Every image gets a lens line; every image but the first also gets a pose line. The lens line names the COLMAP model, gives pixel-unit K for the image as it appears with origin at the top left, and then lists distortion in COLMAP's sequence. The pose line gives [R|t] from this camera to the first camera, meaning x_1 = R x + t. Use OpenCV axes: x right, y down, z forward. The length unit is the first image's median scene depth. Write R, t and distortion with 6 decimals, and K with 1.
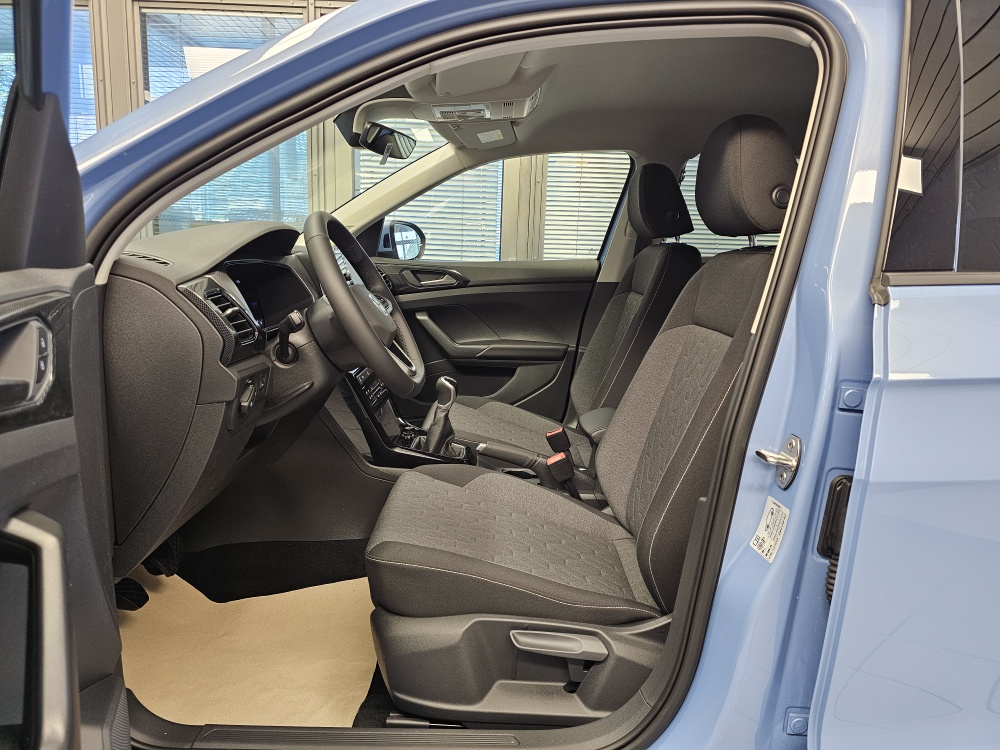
lens RADIAL K [[671.2, 0, 500.7], [0, 671.2, 372.5], [0, 0, 1]] dist [0.054107, 0.000203]
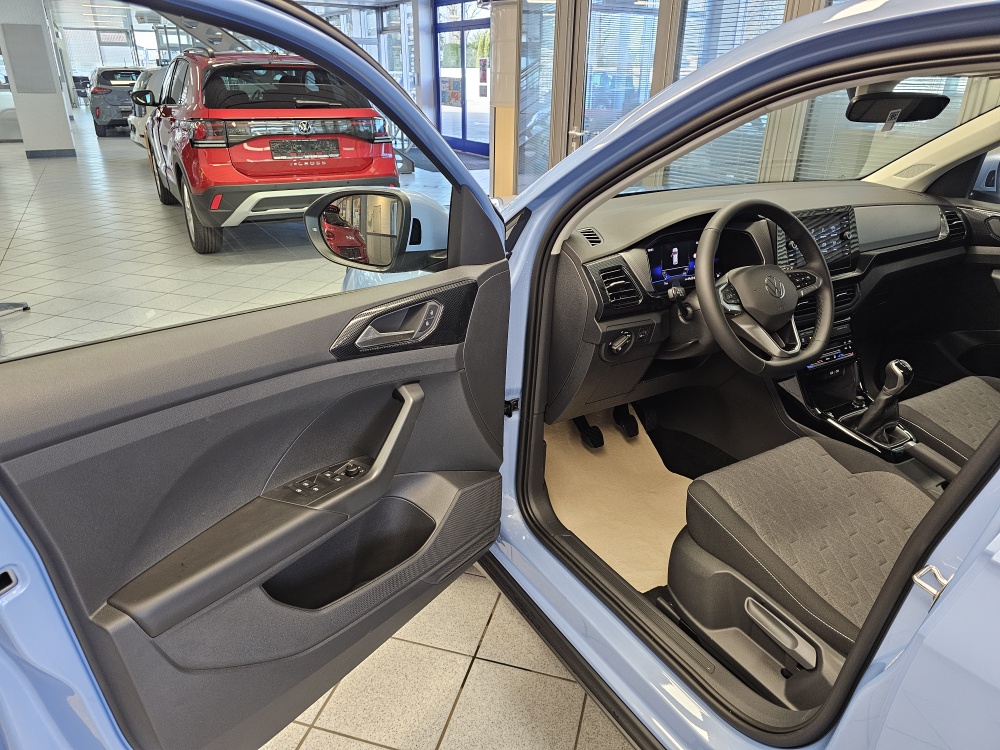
lens RADIAL K [[676.1, 0, 499.1], [0, 676.1, 366.7], [0, 0, 1]] dist [0.051085, -0.041893]
pose [[0.511768, 0.318506, -0.797902, 0.613048], [-0.152096, 0.947658, 0.280732, -0.261695], [0.845553, -0.022312, 0.533425, 0.016669]]
